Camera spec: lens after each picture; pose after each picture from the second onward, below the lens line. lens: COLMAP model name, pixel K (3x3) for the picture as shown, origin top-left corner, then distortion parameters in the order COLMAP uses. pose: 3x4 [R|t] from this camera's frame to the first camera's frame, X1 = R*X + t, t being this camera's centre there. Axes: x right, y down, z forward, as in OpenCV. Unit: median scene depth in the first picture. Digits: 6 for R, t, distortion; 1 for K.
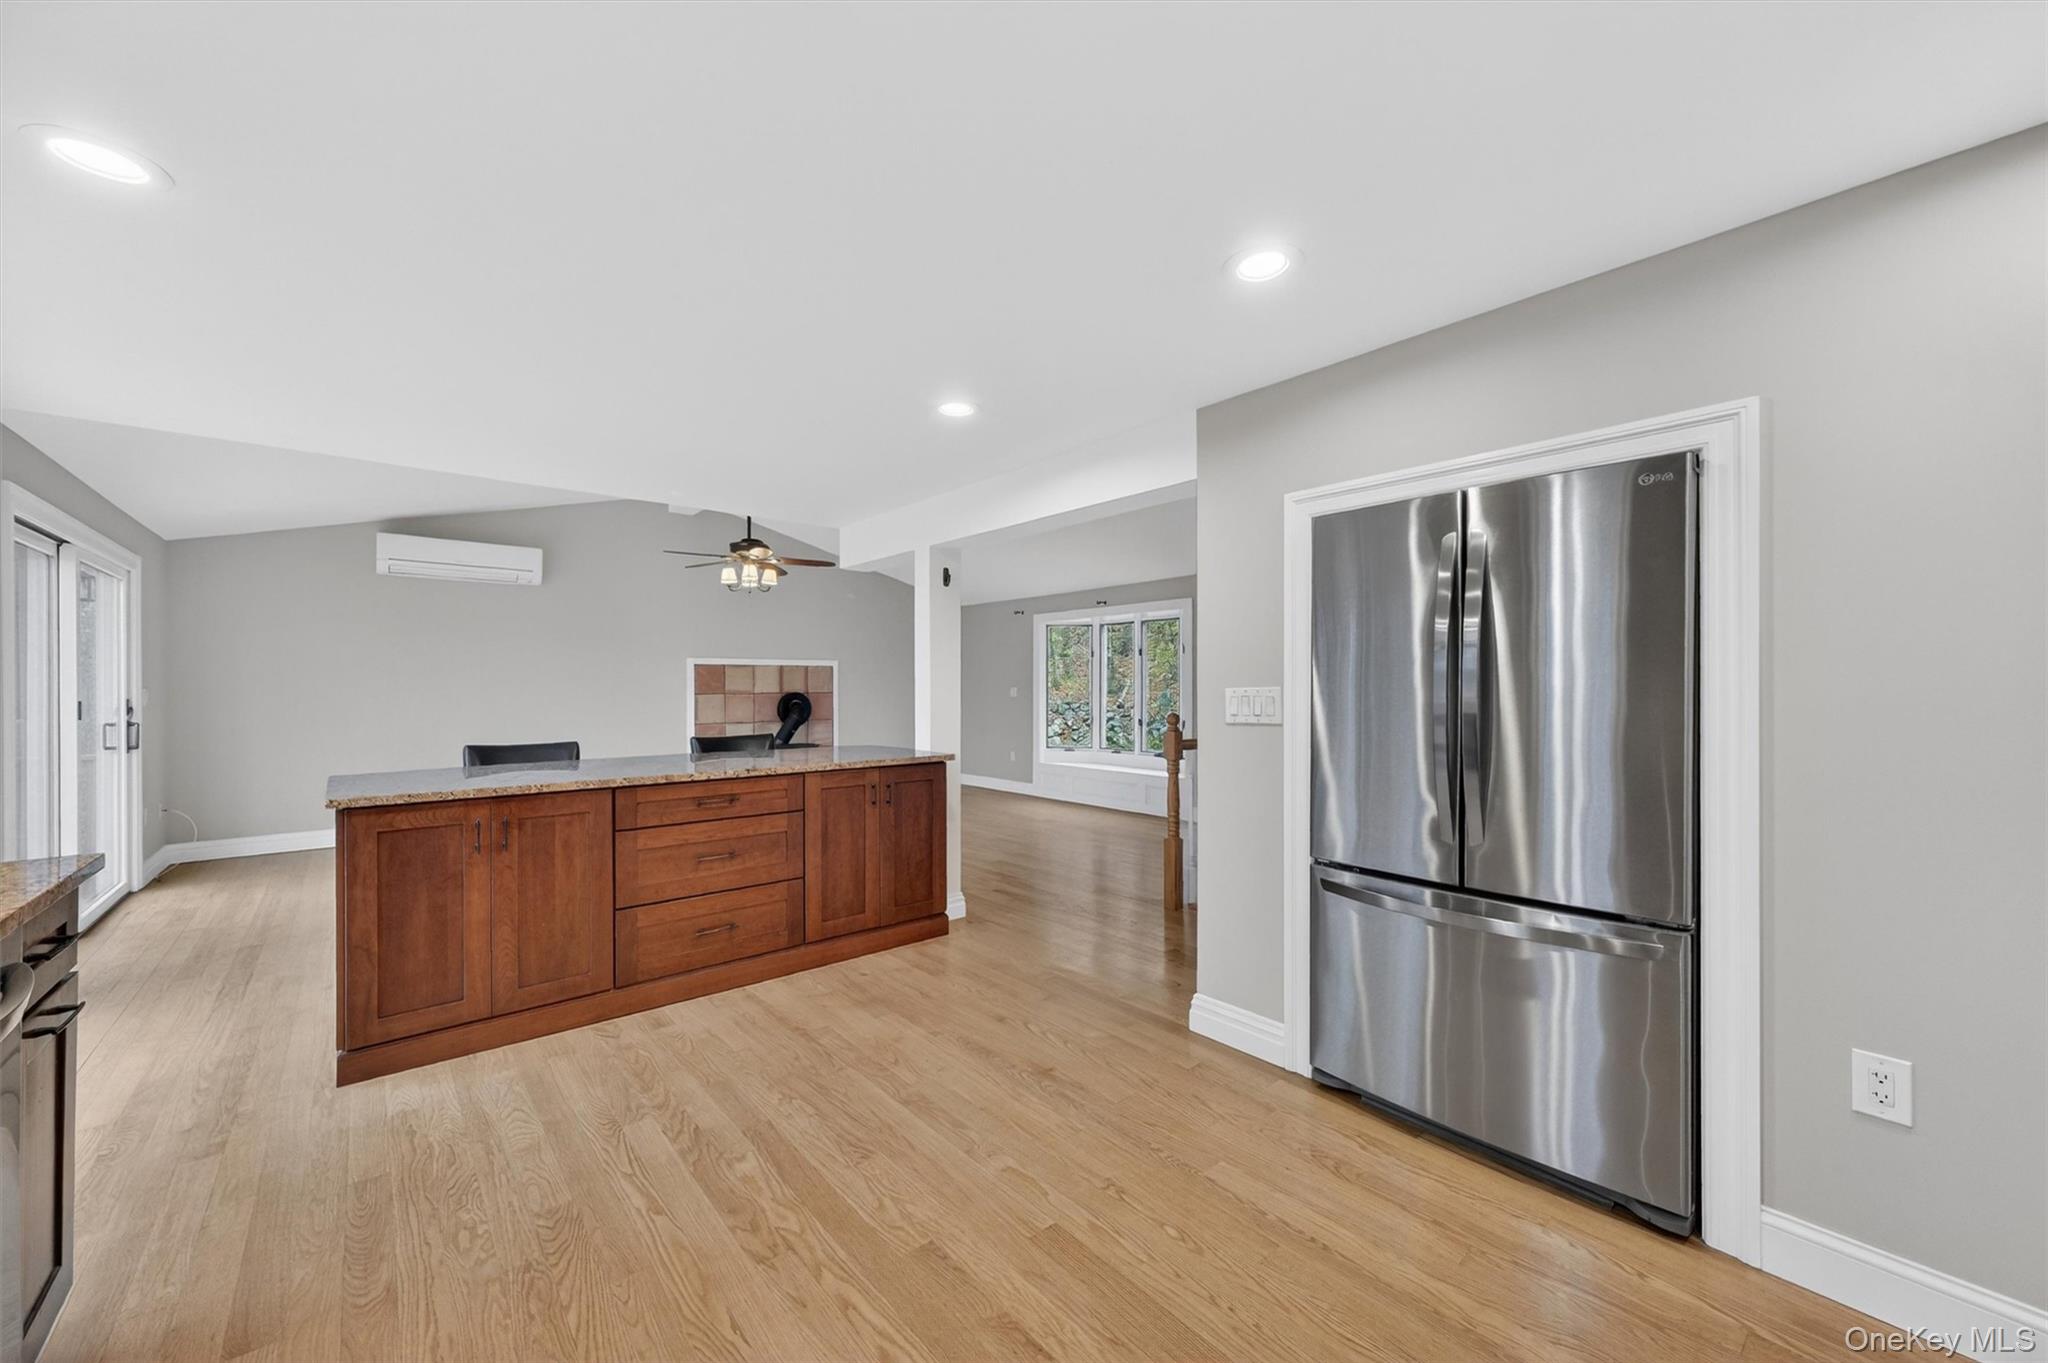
lens RADIAL K [[795.4, 0, 1041.7], [0, 795.4, 684.1], [0, 0, 1]] dist [-0.002382, 0.000301]
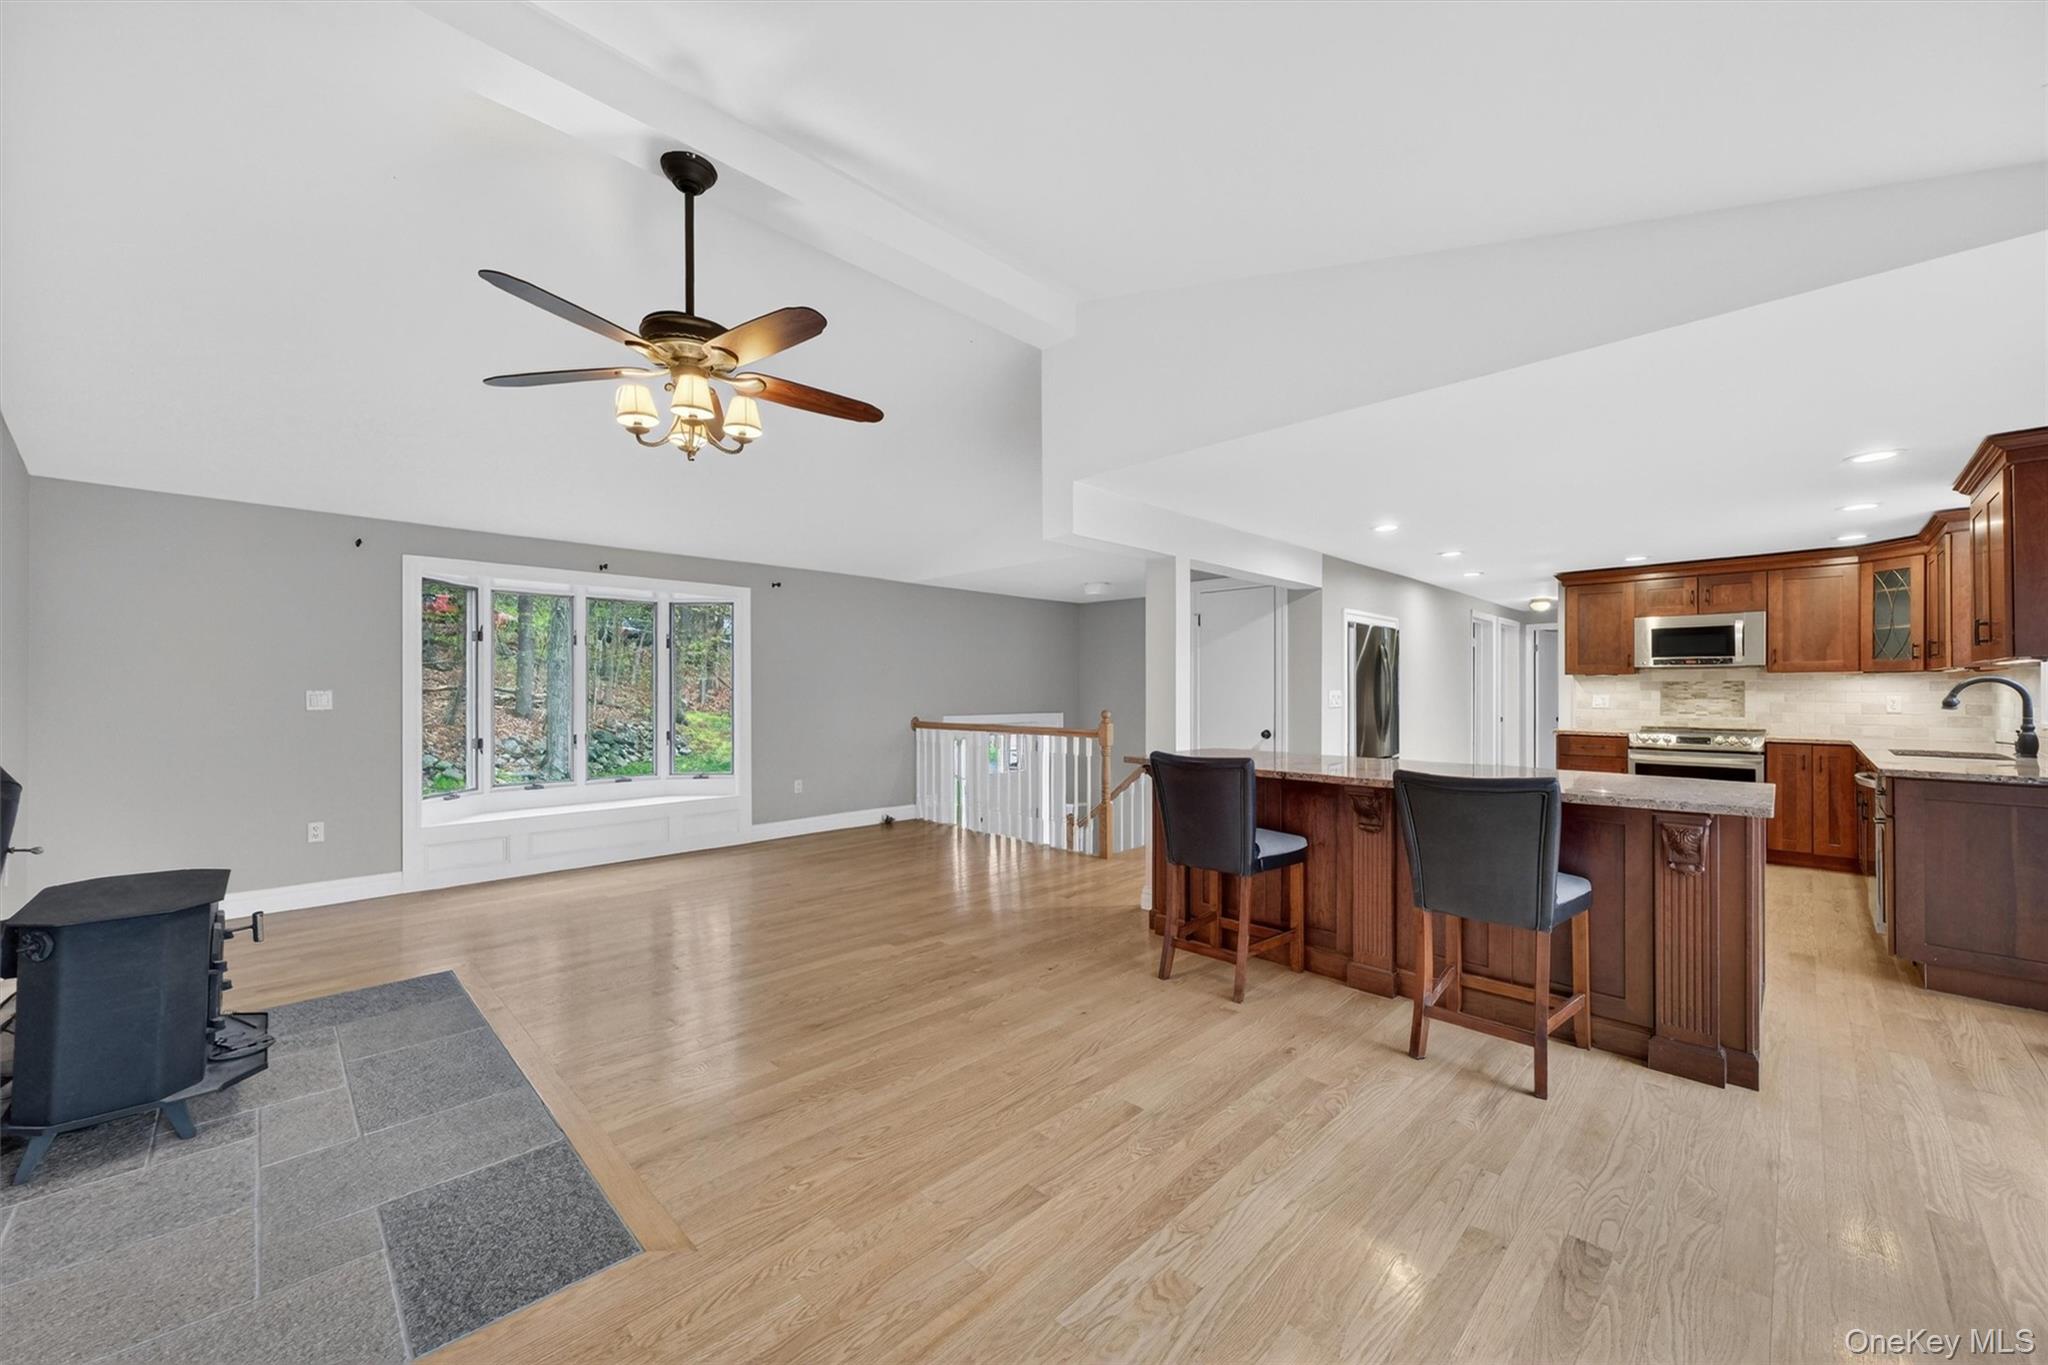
lens RADIAL K [[753.4, 0, 1026.5], [0, 753.4, 682.8], [0, 0, 1]] dist [-0.001202, -0.000419]
pose [[-0.064283, 0.001106, 0.997931, -1.732894], [-0.005662, 0.999983, -0.001473, -0.011112], [-0.997916, -0.005745, -0.064276, 1.938900]]
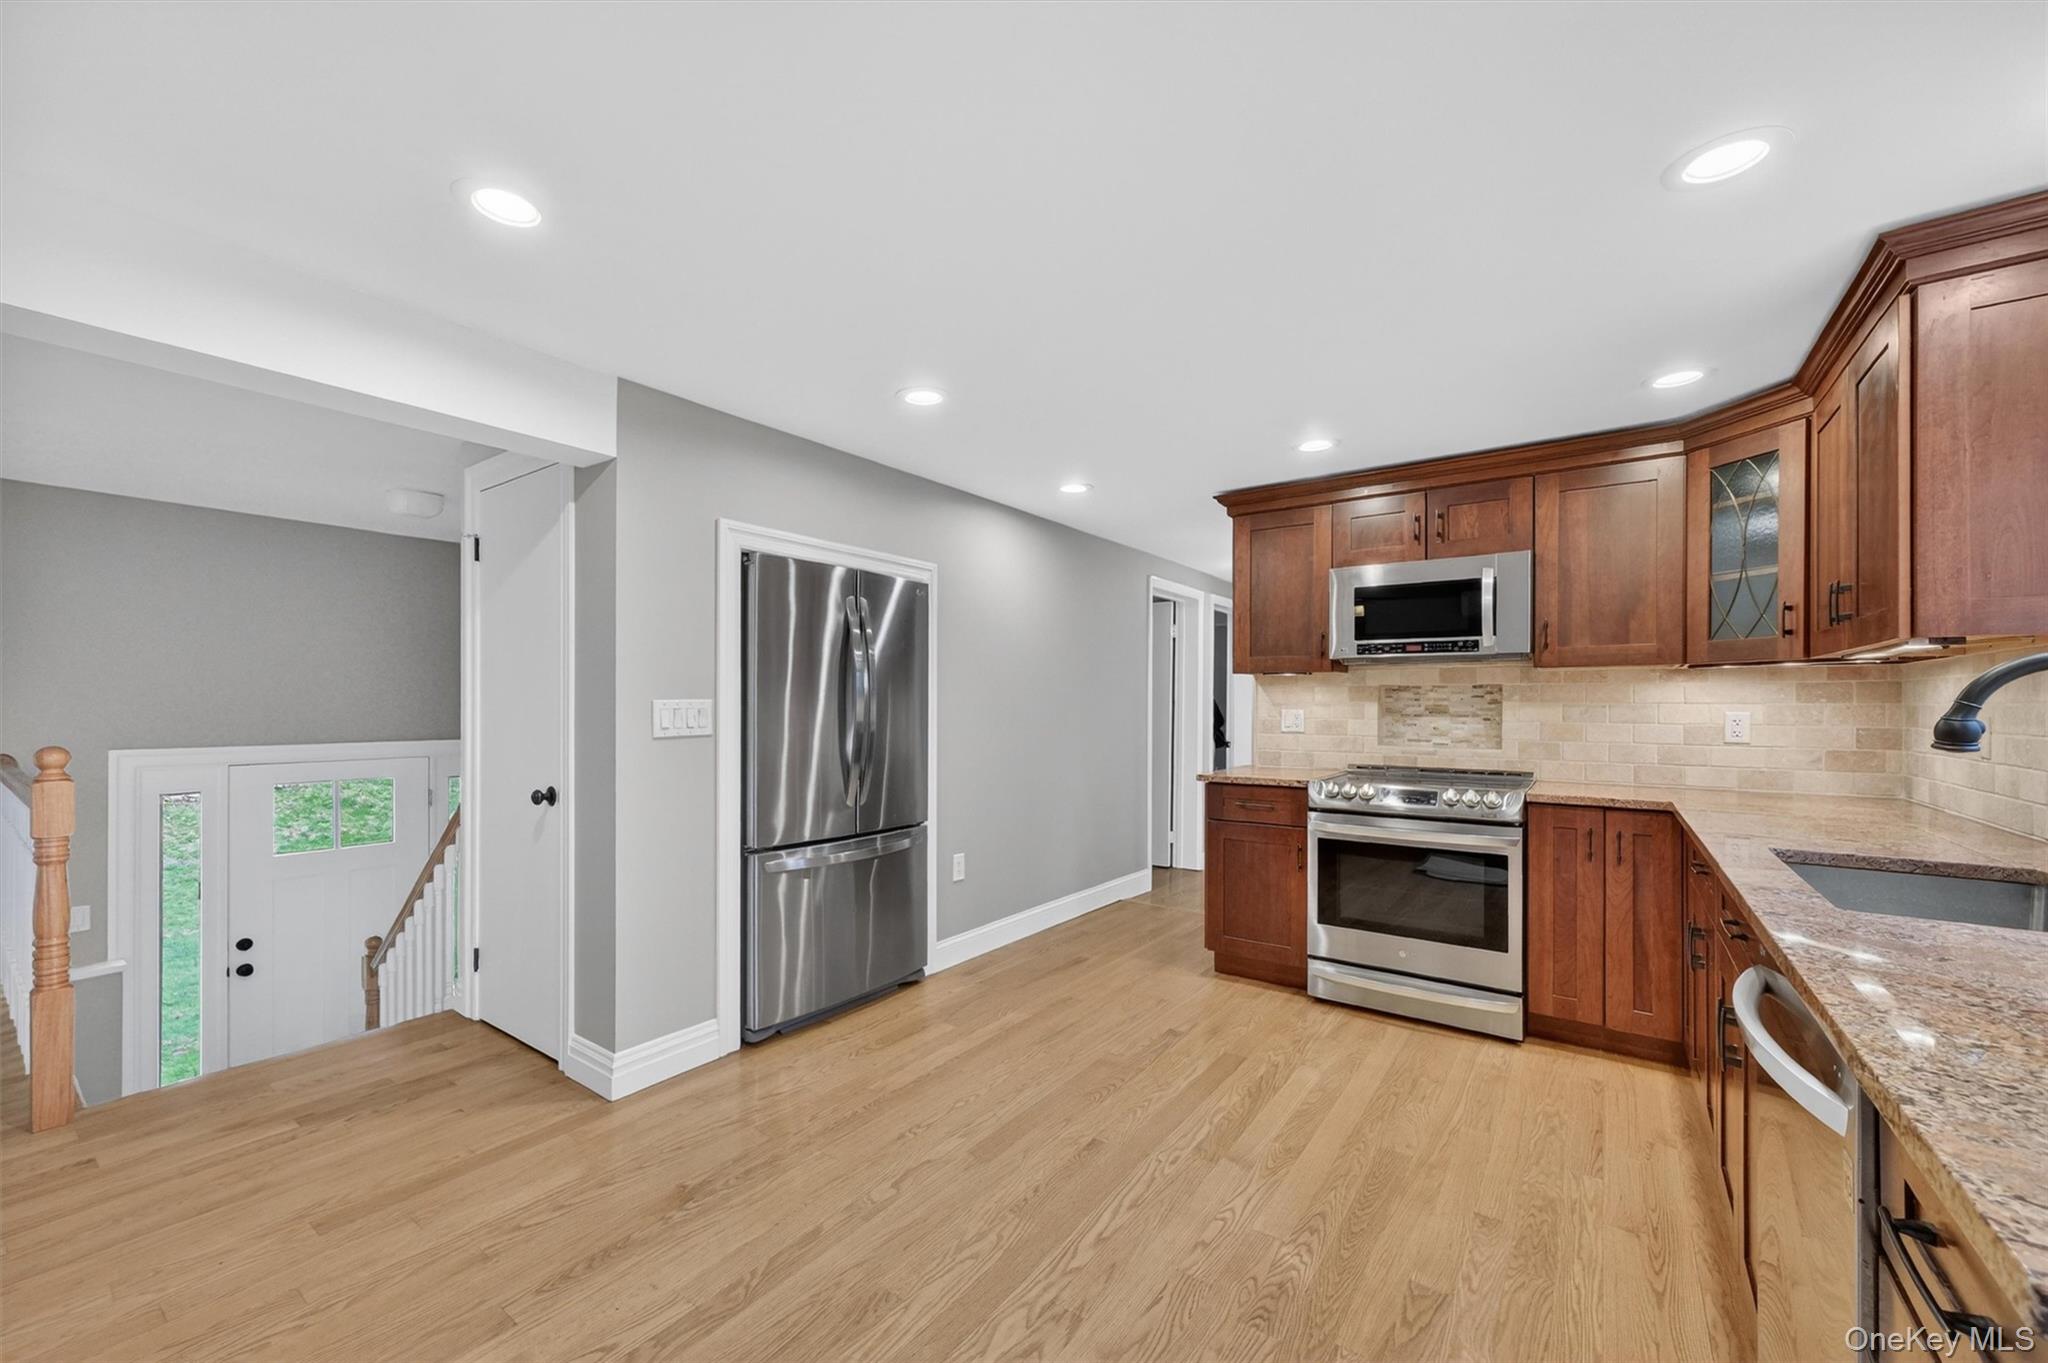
lens RADIAL K [[795.4, 0, 1029.0], [0, 795.4, 698.1], [0, 0, 1]] dist [-0.002382, 0.000301]
pose [[-0.236528, -0.000802, 0.971624, -0.825852], [-0.009597, 0.999953, -0.001511, -0.000529], [-0.971577, -0.009682, -0.236524, 0.850915]]
